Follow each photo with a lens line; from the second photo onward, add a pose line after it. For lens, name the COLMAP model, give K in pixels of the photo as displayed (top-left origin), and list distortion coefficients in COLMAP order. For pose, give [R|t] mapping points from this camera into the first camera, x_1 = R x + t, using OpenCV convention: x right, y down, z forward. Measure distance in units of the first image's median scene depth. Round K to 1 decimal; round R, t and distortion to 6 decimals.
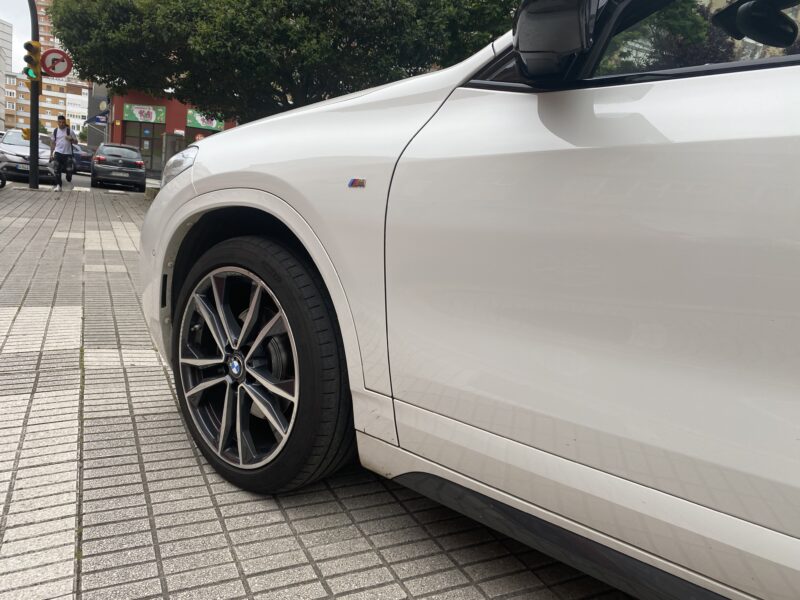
lens RADIAL K [[617.5, 0, 403.4], [0, 617.5, 286.3], [0, 0, 1]] dist [0.008678, 0.006435]
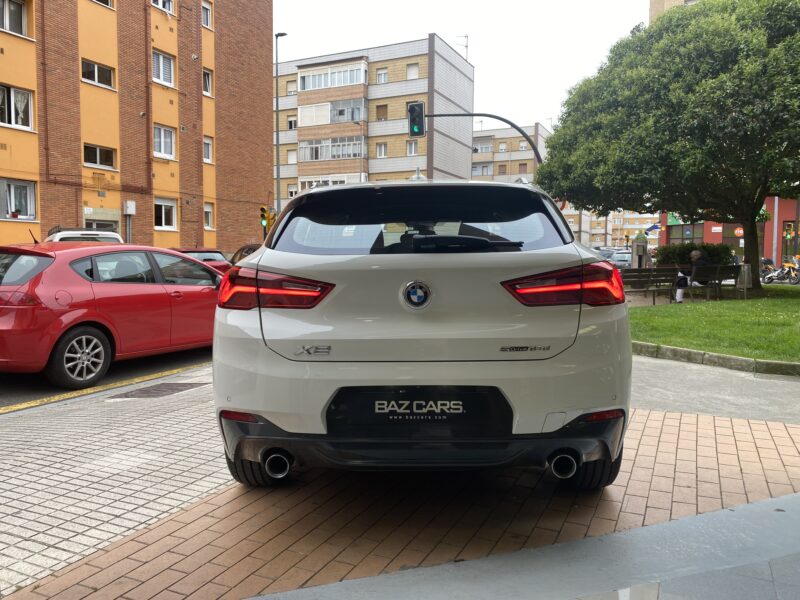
lens RADIAL K [[606.6, 0, 399.9], [0, 606.6, 283.6], [0, 0, 1]] dist [0.009839, 0.003947]
pose [[0.614558, -0.070408, -0.785724, 0.421571], [-0.056110, 0.989585, -0.132562, 0.035274], [0.786874, 0.125554, 0.604207, -0.130108]]
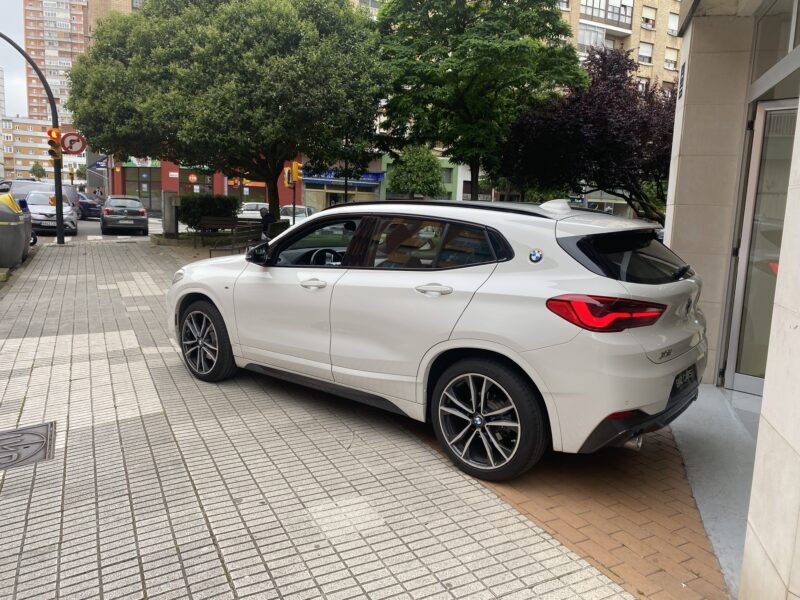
lens RADIAL K [[606.6, 0, 399.9], [0, 606.6, 283.6], [0, 0, 1]] dist [0.009839, 0.003947]
pose [[0.997418, -0.071788, -0.002110, 0.116742], [0.071727, 0.997200, -0.021167, -0.004446], [0.003624, 0.020961, 0.999774, -0.317682]]
